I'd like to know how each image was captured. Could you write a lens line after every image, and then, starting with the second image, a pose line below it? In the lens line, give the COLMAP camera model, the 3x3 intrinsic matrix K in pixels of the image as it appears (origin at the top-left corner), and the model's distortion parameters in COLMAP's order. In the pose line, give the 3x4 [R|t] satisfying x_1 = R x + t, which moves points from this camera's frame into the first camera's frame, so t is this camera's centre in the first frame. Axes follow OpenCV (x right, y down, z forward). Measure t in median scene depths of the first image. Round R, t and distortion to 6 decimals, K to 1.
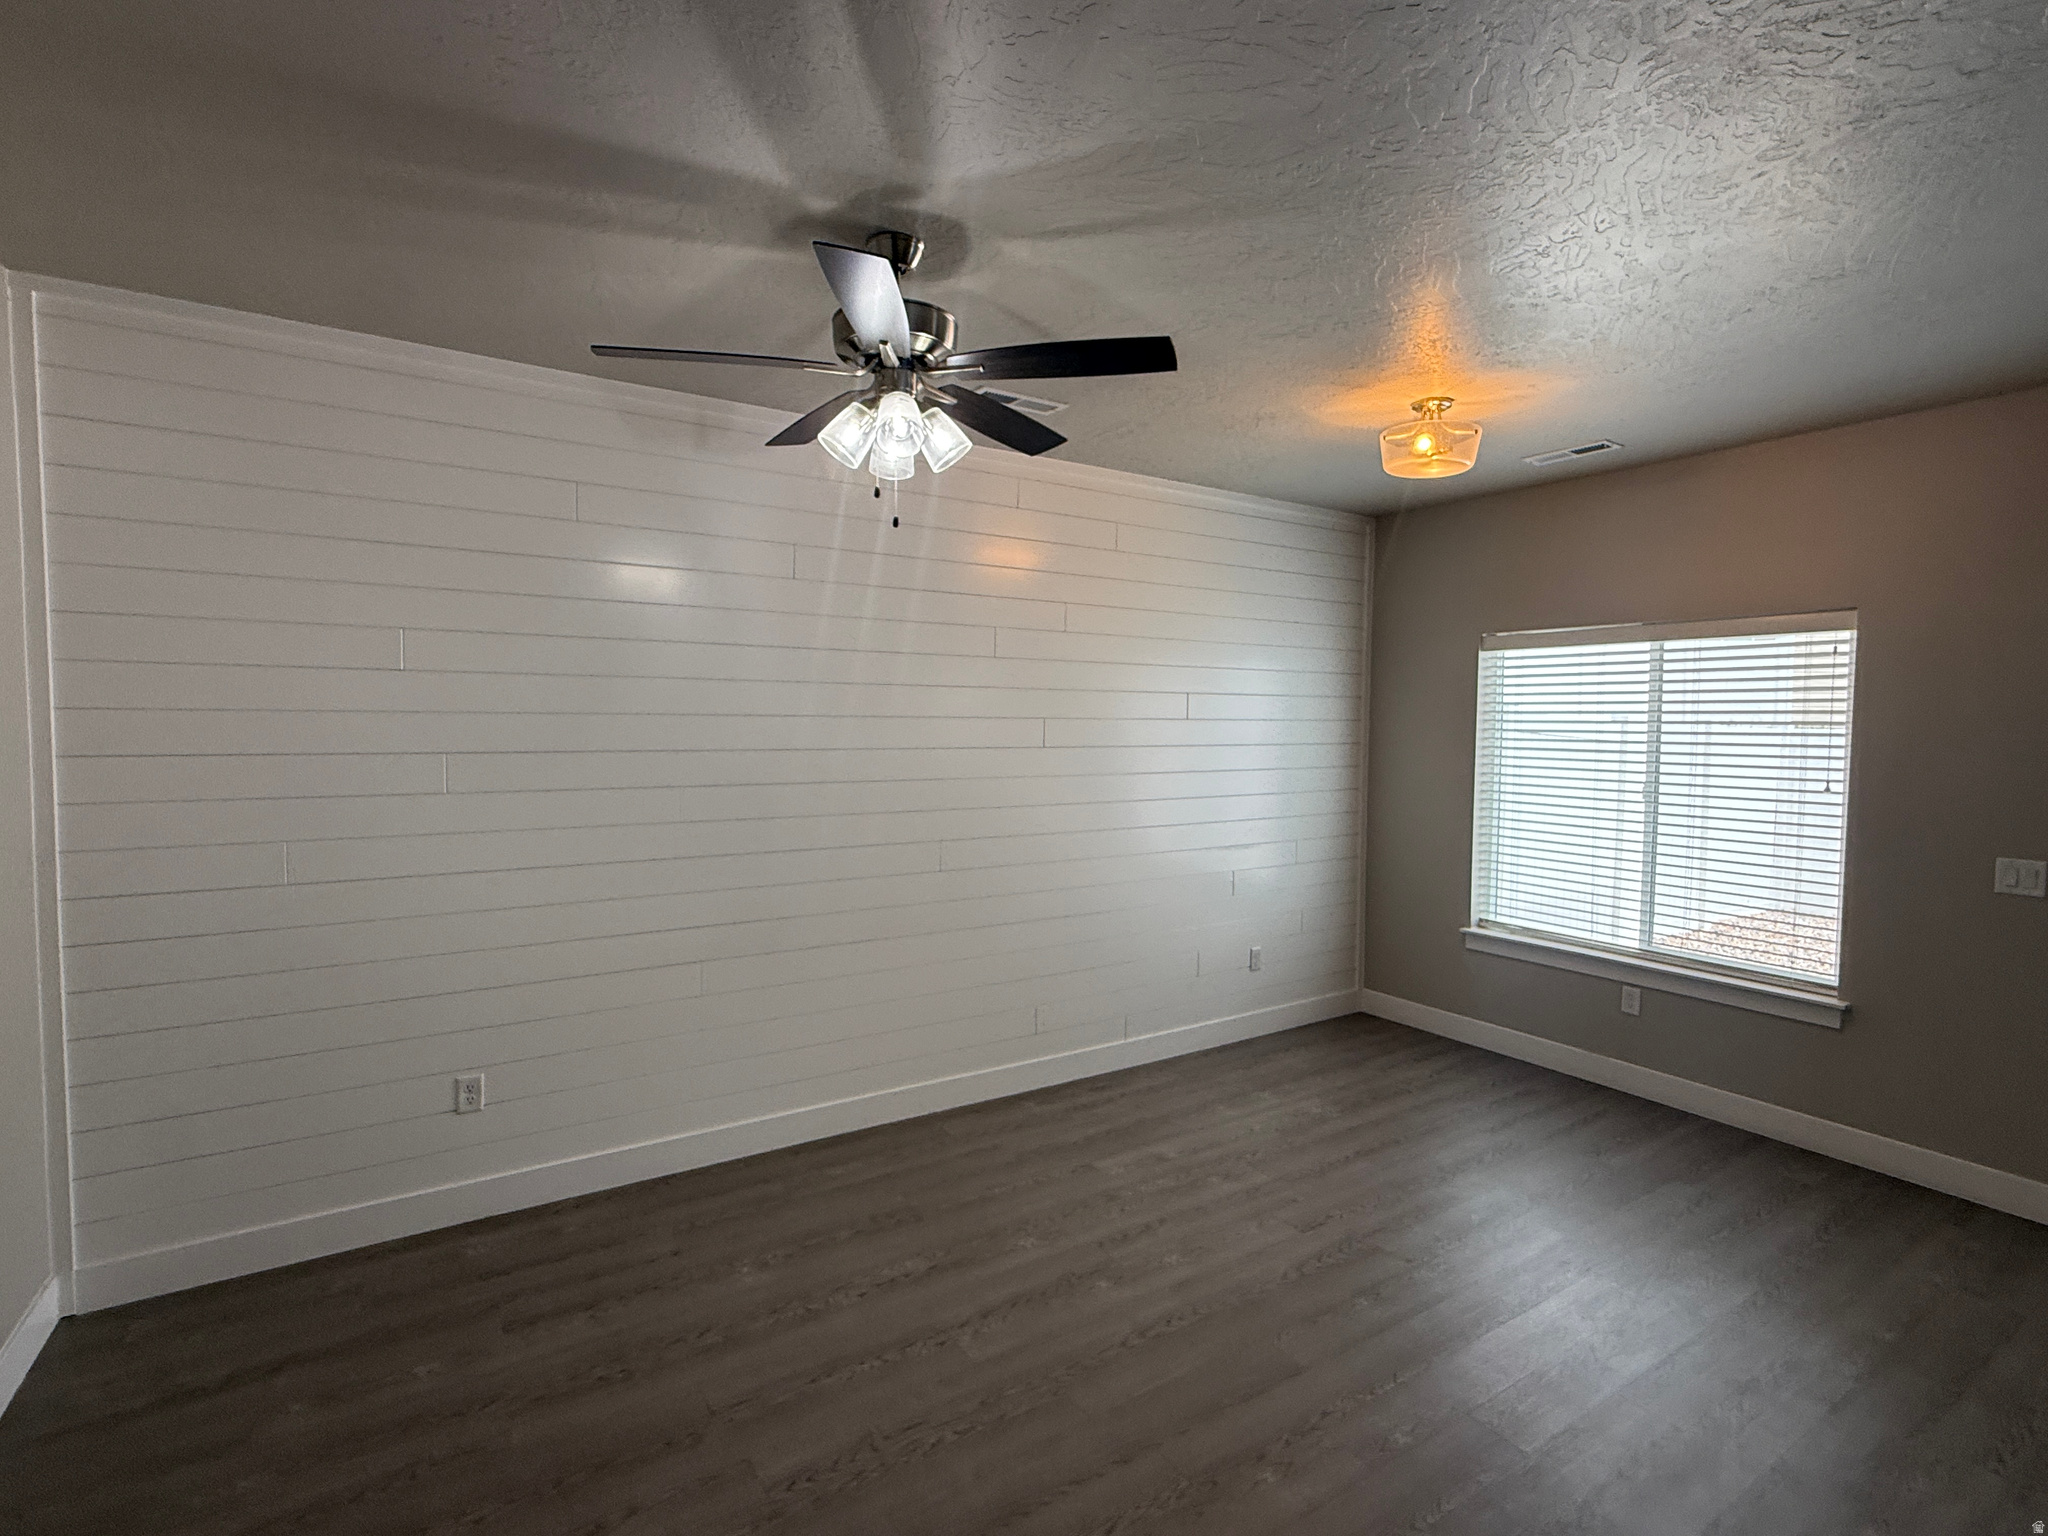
lens RADIAL K [[951.2, 0, 1024.0], [0, 951.2, 768.0], [0, 0, 1]] dist [0.000216, 0.000116]
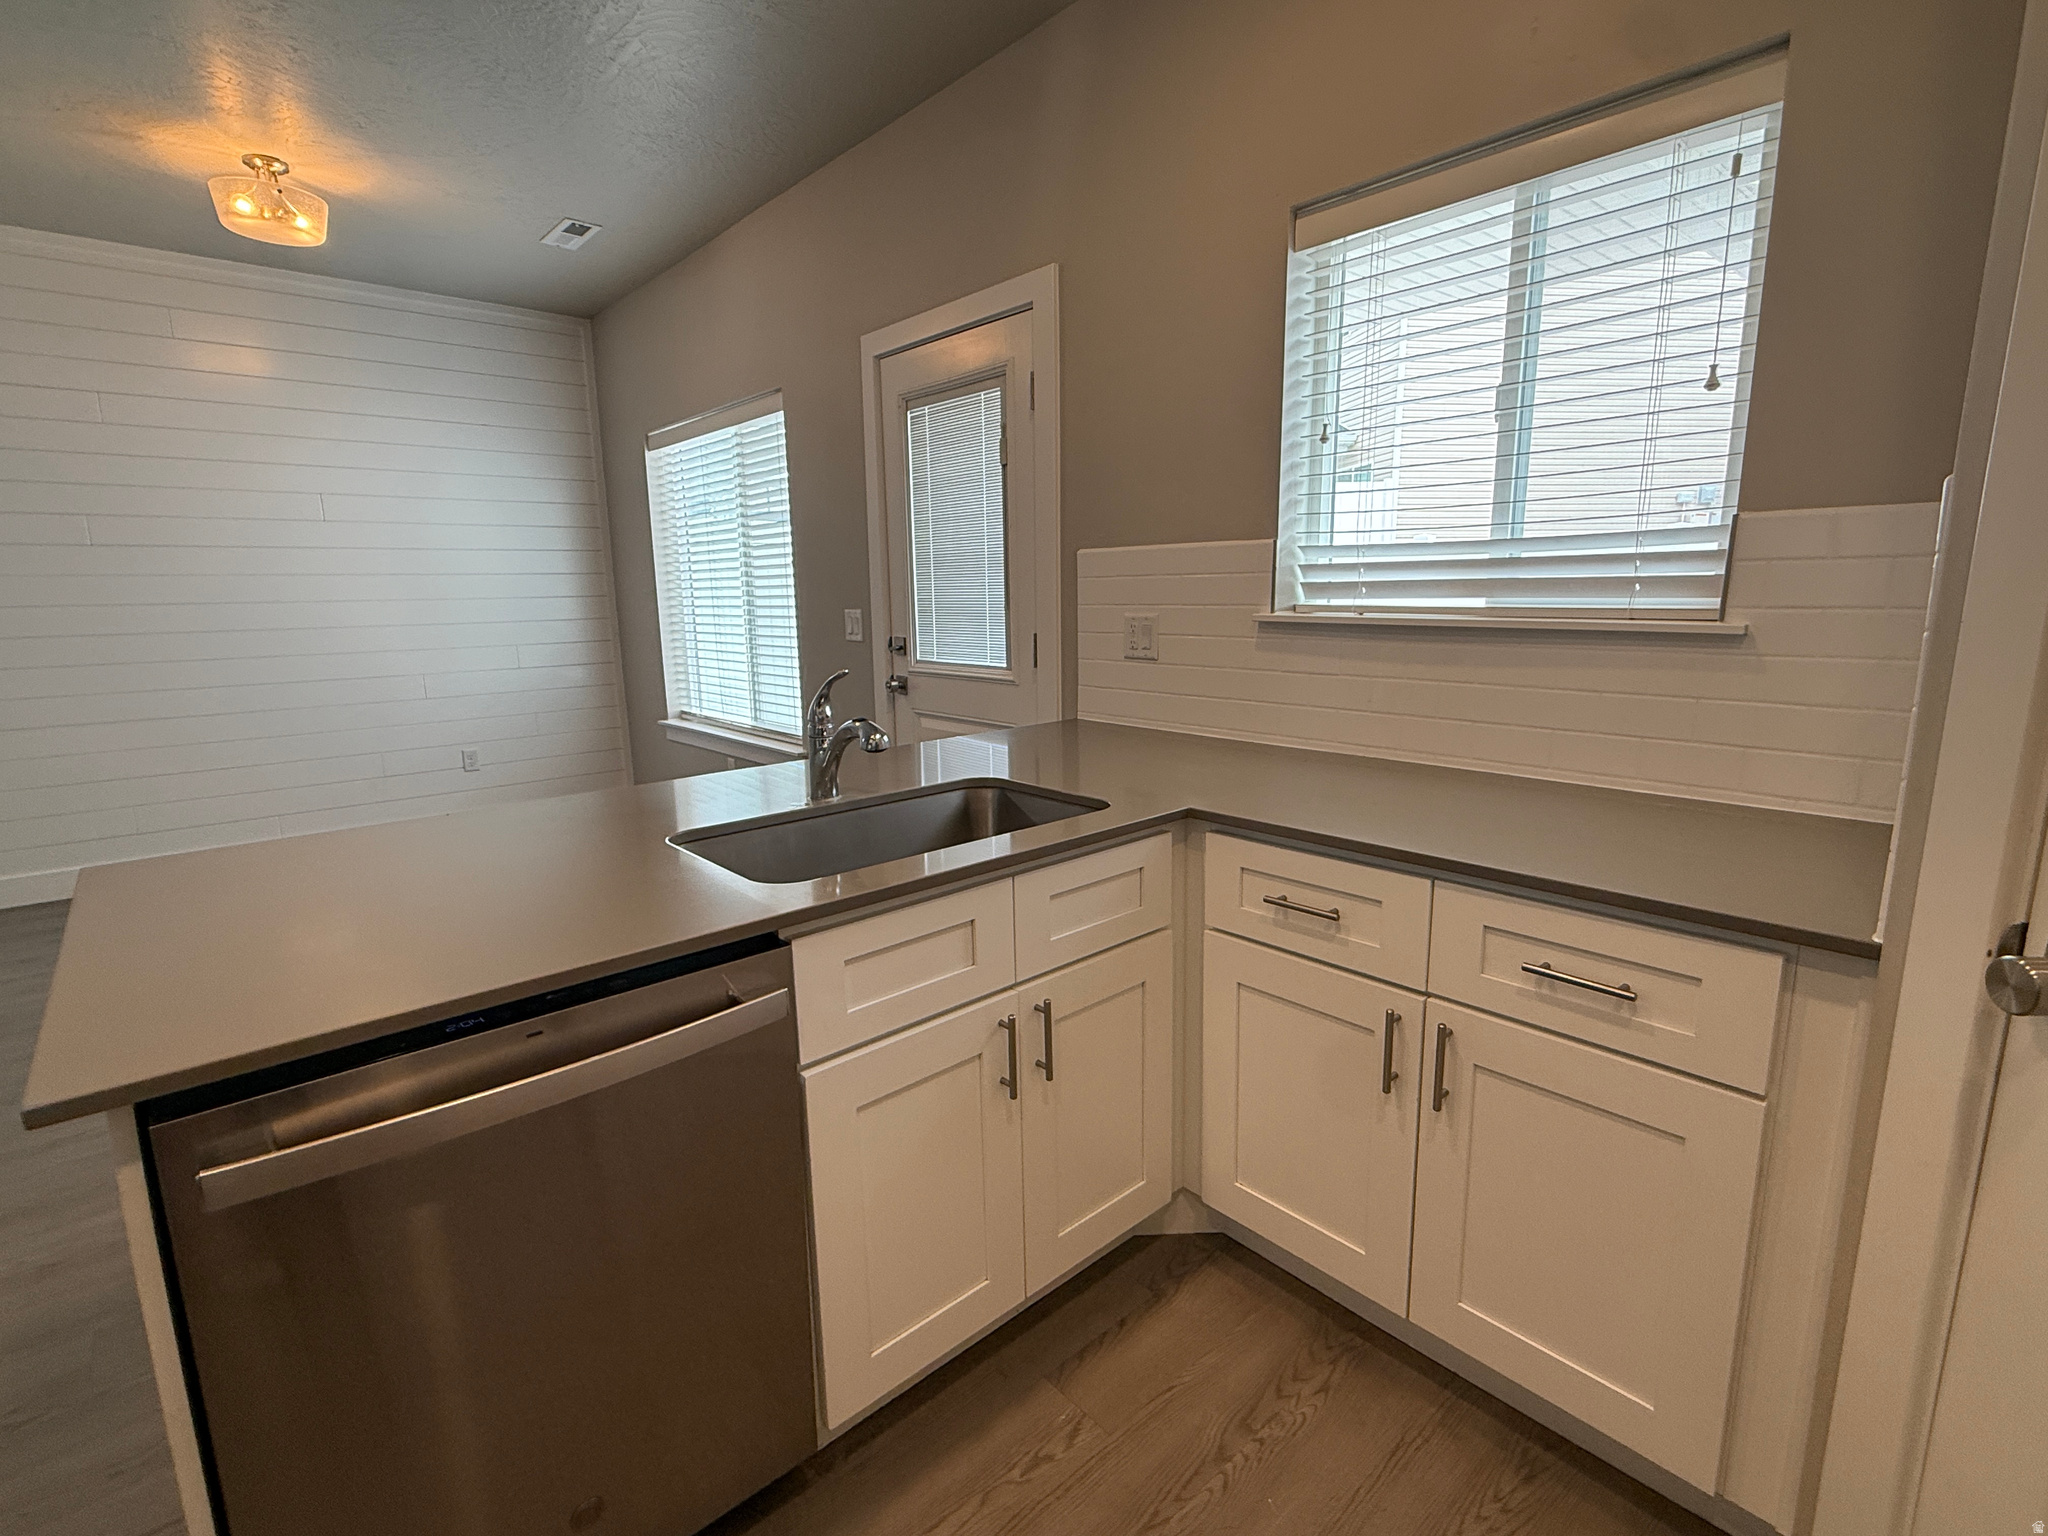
lens RADIAL K [[951.2, 0, 1024.0], [0, 951.2, 768.0], [0, 0, 1]] dist [0.000216, 0.000116]
pose [[0.983016, -0.052734, 0.175780, 0.671153], [0.028543, 0.990103, 0.137408, 0.085548], [-0.181286, -0.130057, 0.974793, -0.123452]]
